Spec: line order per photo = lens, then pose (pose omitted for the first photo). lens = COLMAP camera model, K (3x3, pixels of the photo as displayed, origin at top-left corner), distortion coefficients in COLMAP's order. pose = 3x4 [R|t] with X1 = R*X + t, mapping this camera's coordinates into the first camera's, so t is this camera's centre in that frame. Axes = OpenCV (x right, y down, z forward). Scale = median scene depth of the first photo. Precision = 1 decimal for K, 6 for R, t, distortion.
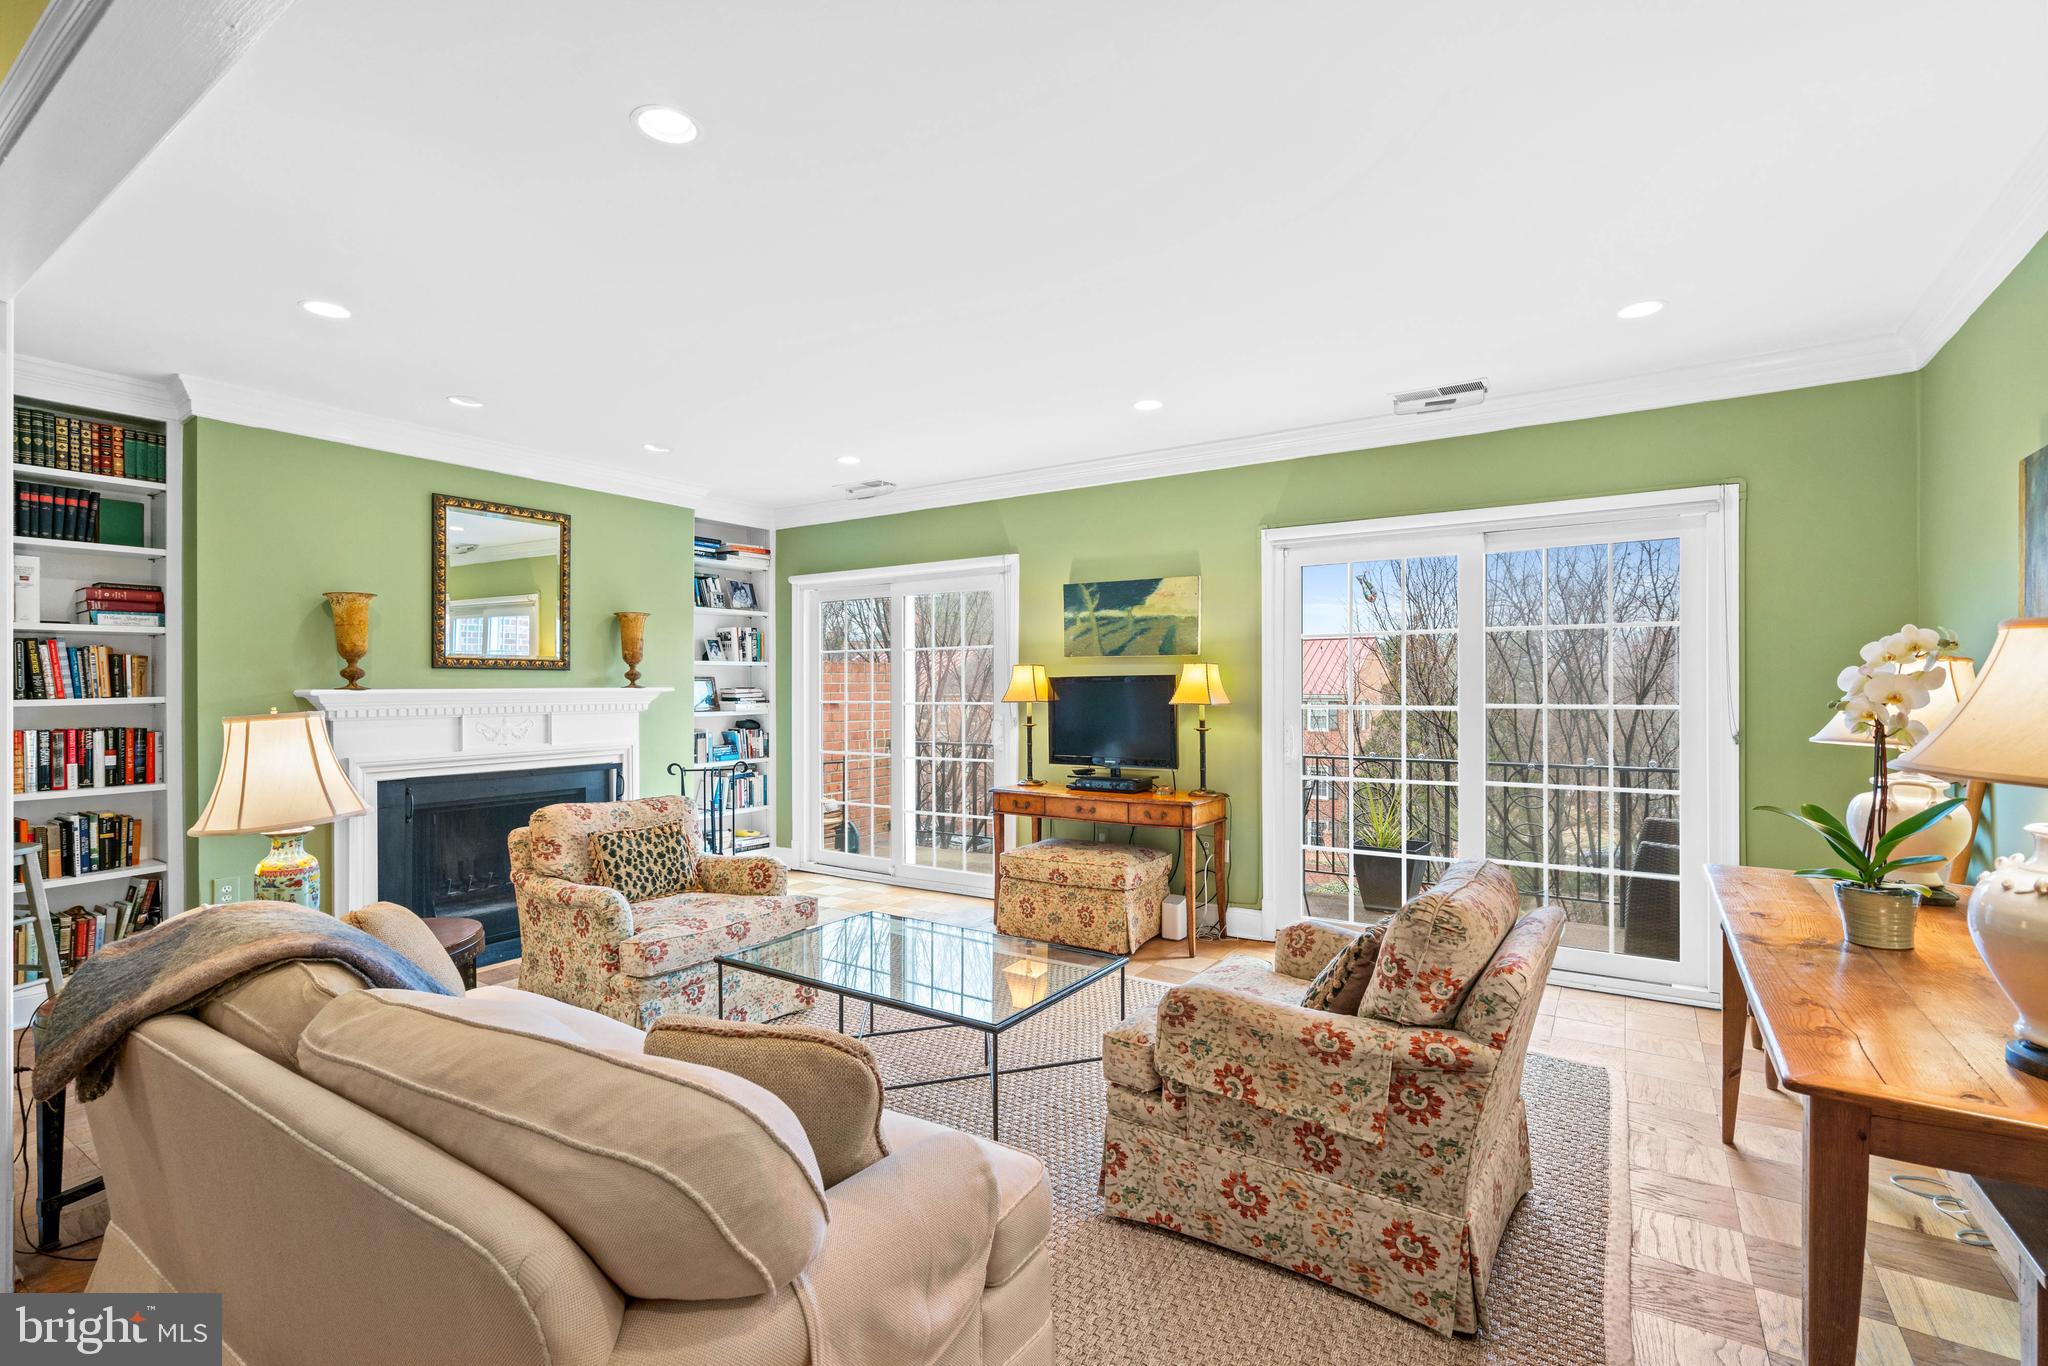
lens RADIAL K [[924.6, 0, 1010.2], [0, 924.6, 684.5], [0, 0, 1]] dist [-0.007084, 0.003479]
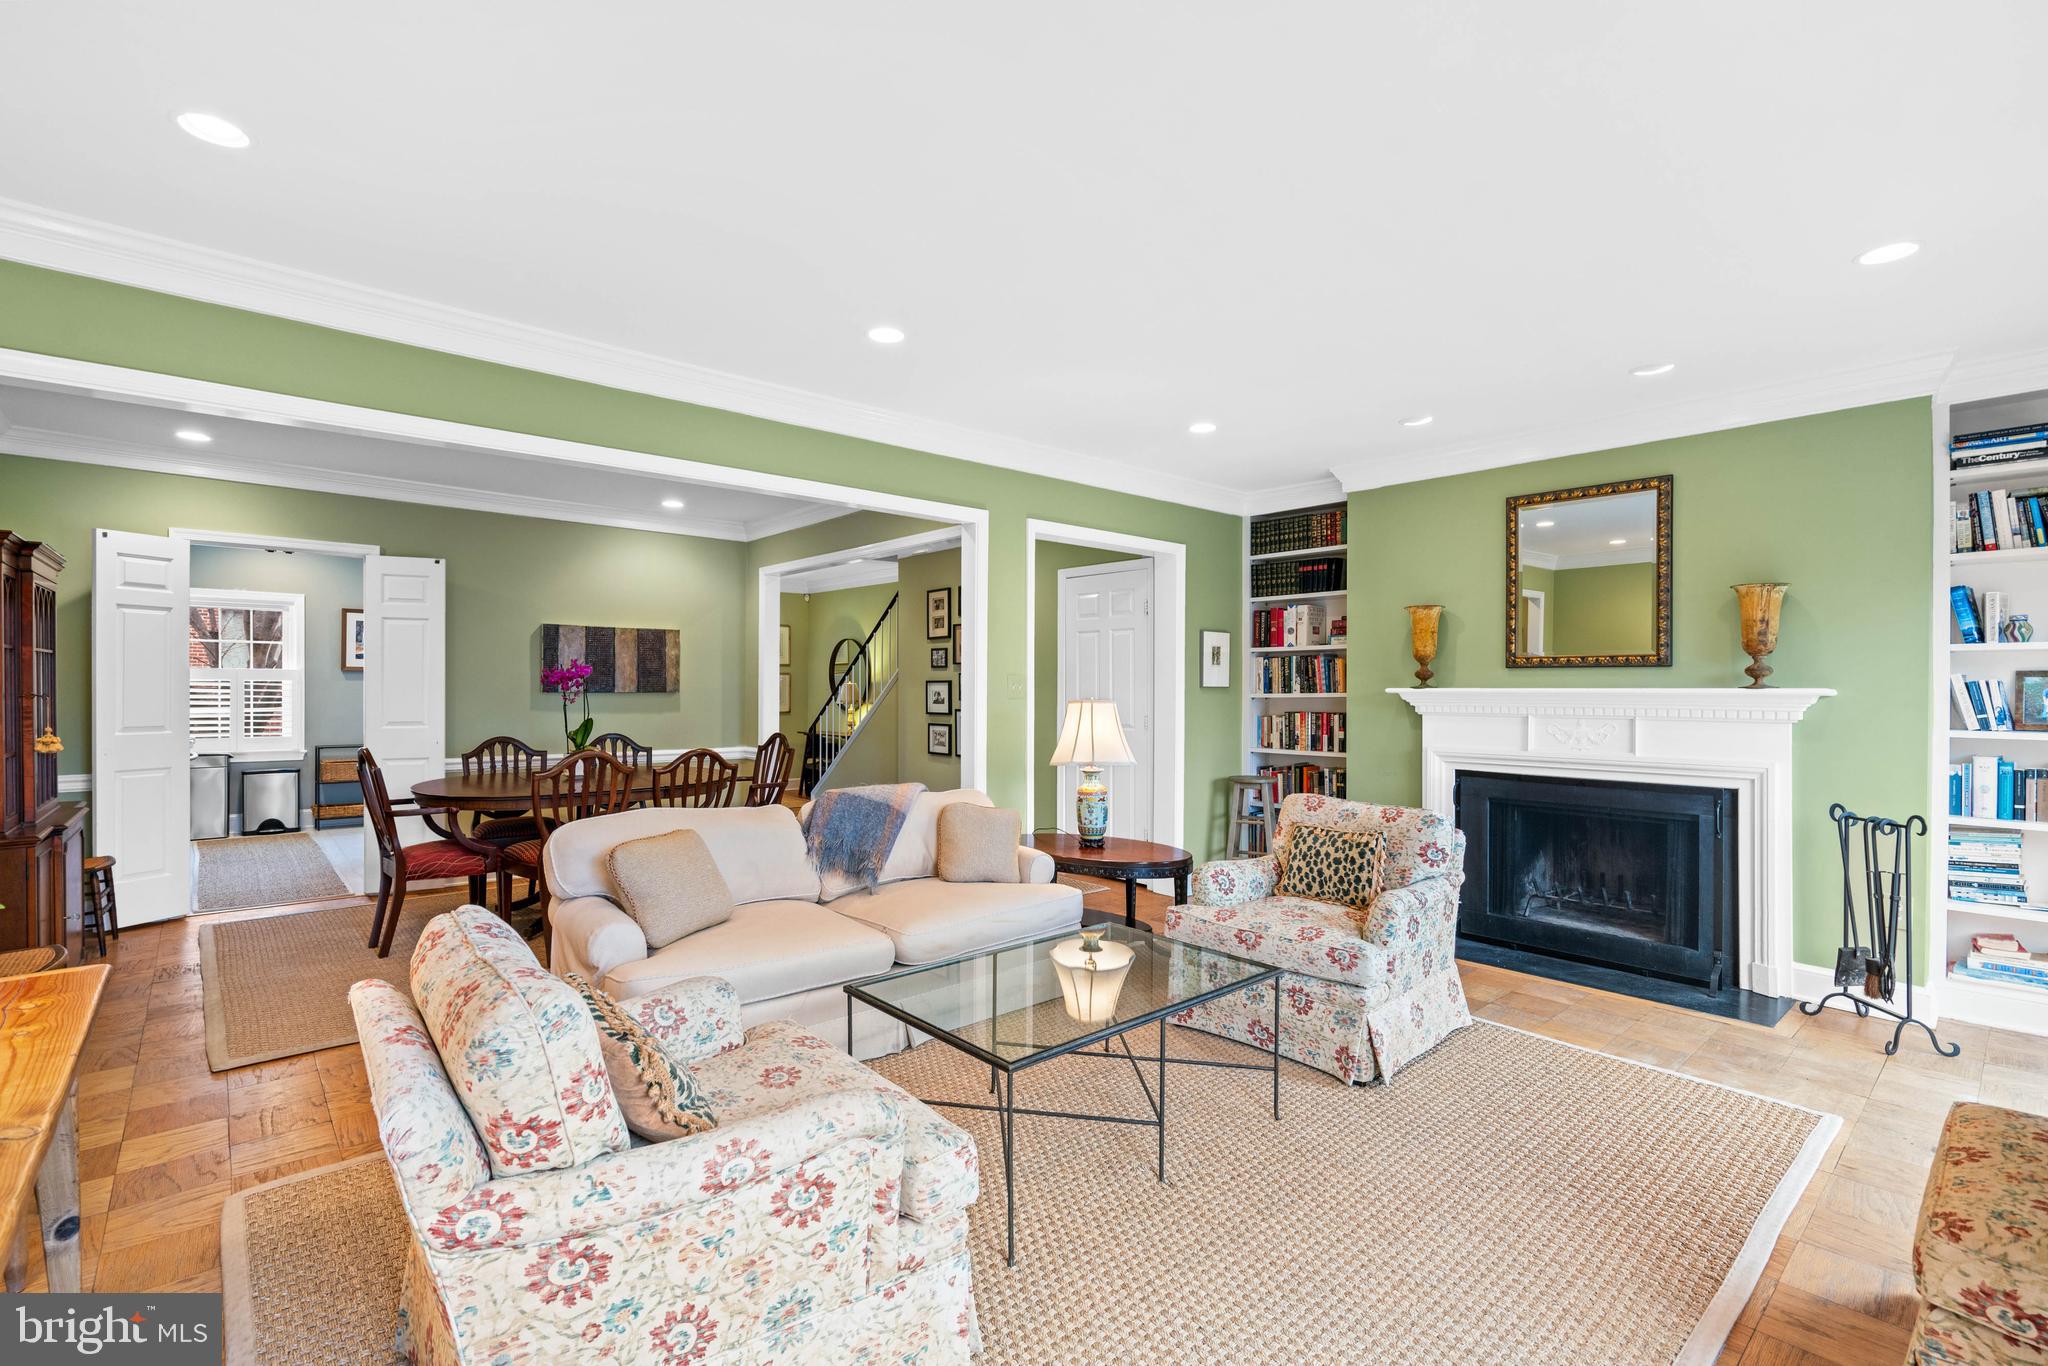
lens RADIAL K [[924.6, 0, 1021.3], [0, 924.6, 684.6], [0, 0, 1]] dist [-0.007084, 0.003479]
pose [[-0.257658, 0.001195, -0.966235, 0.550370], [0.000663, 0.999999, 0.001060, -0.000534], [0.966236, -0.000367, -0.257659, 0.801841]]
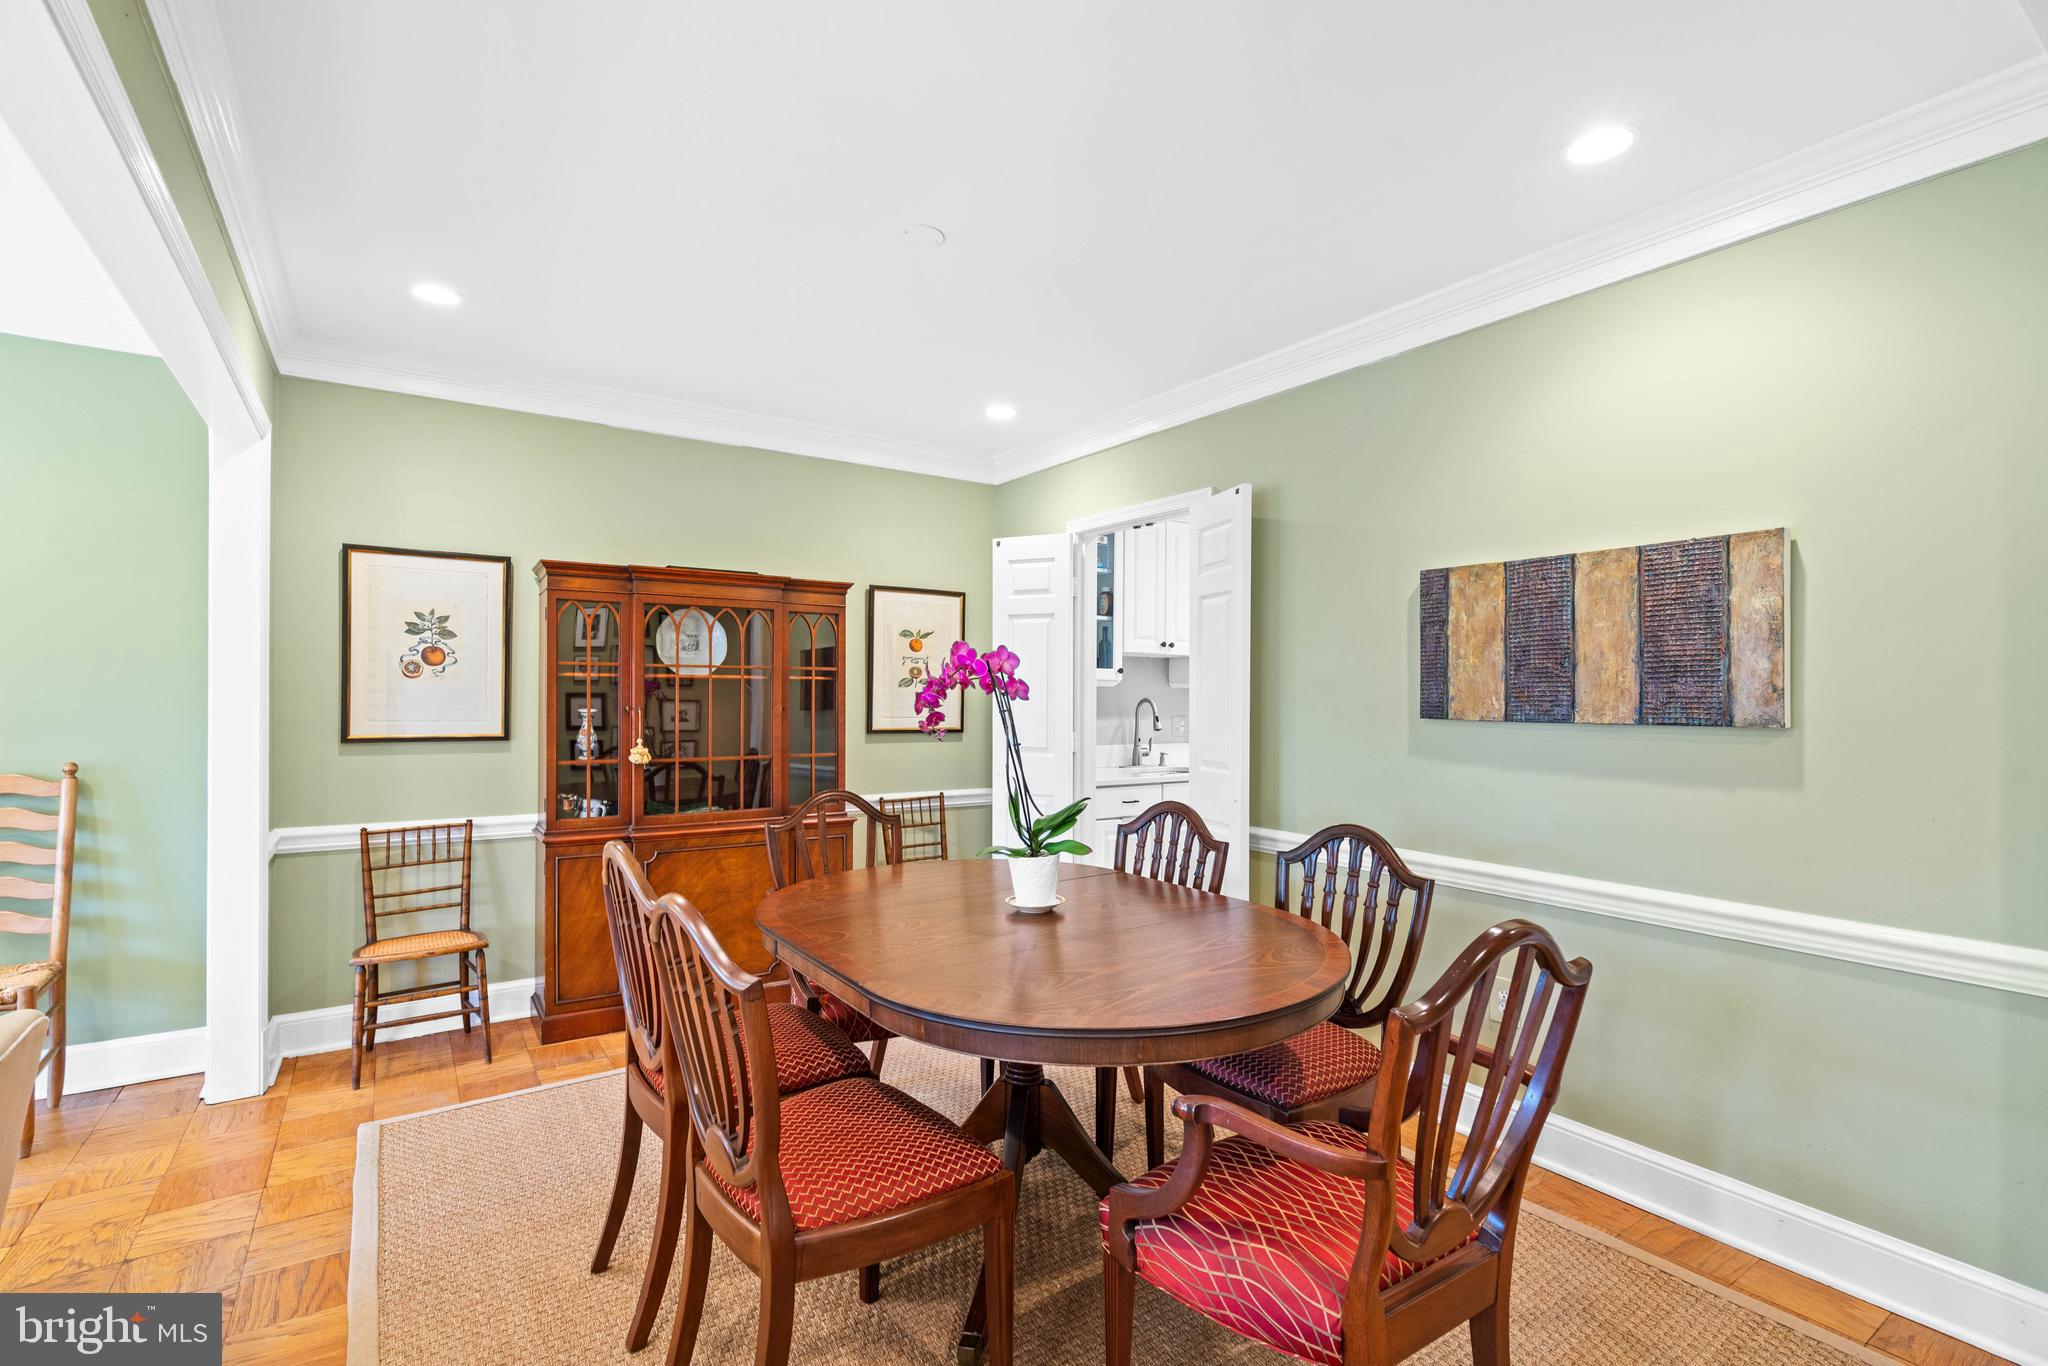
lens RADIAL K [[924.6, 0, 1024.1], [0, 924.6, 697.6], [0, 0, 1]] dist [-0.007084, 0.003479]
pose [[-0.927259, -0.002835, 0.374409, -0.656531], [-0.005456, 0.999967, -0.005940, 0.002857], [-0.374380, -0.007551, -0.927245, 0.429195]]
